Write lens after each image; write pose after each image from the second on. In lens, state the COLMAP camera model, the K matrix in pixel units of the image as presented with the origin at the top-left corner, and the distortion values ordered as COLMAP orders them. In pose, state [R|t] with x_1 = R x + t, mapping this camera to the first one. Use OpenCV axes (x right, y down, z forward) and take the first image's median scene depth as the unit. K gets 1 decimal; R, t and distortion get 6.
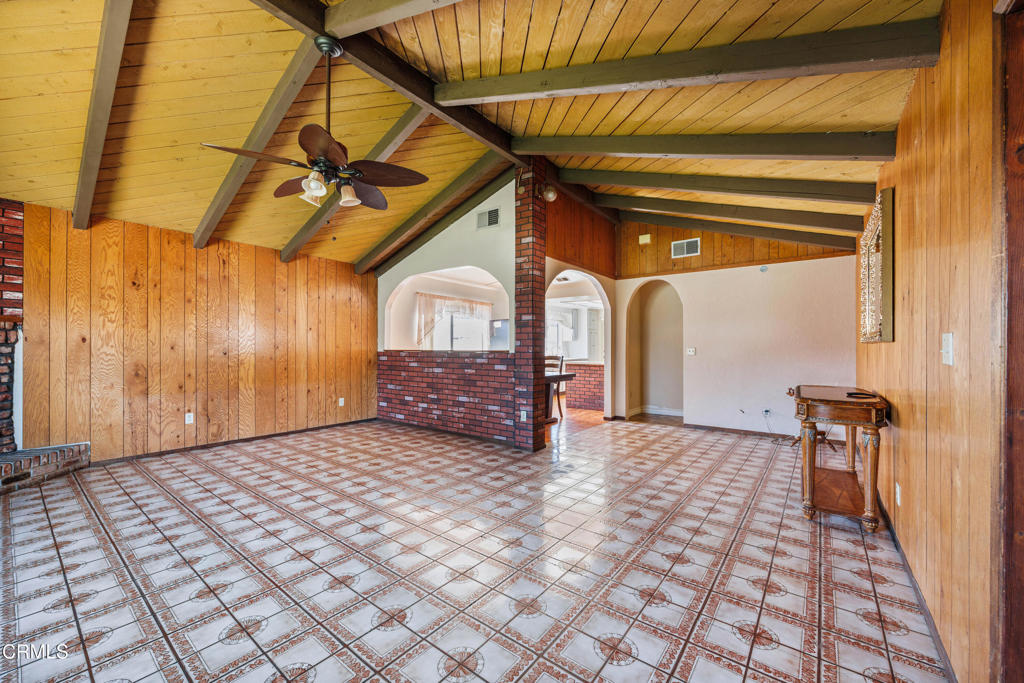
lens RADIAL K [[397.5, 0, 512.0], [0, 397.5, 341.5], [0, 0, 1]] dist [-0.000802, -0.000078]
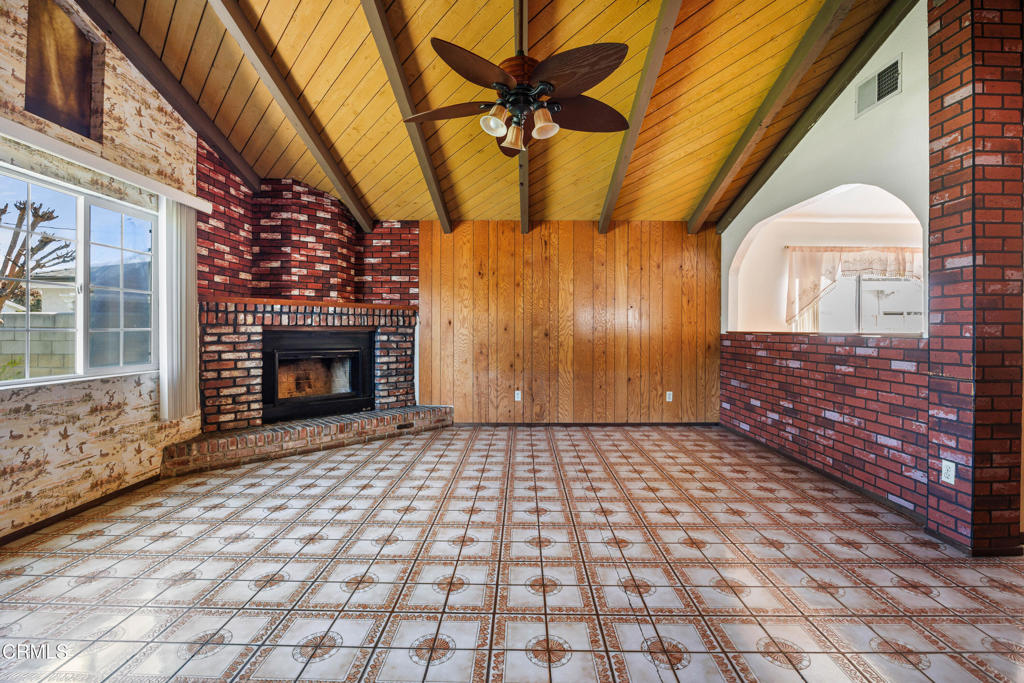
lens RADIAL K [[449.4, 0, 515.1], [0, 449.4, 329.4], [0, 0, 1]] dist [-0.014600, 0.000232]
pose [[0.604285, -0.001590, -0.796767, 0.127725], [0.014256, 0.999860, 0.008816, 0.005743], [0.796641, -0.016686, 0.604223, 0.255747]]
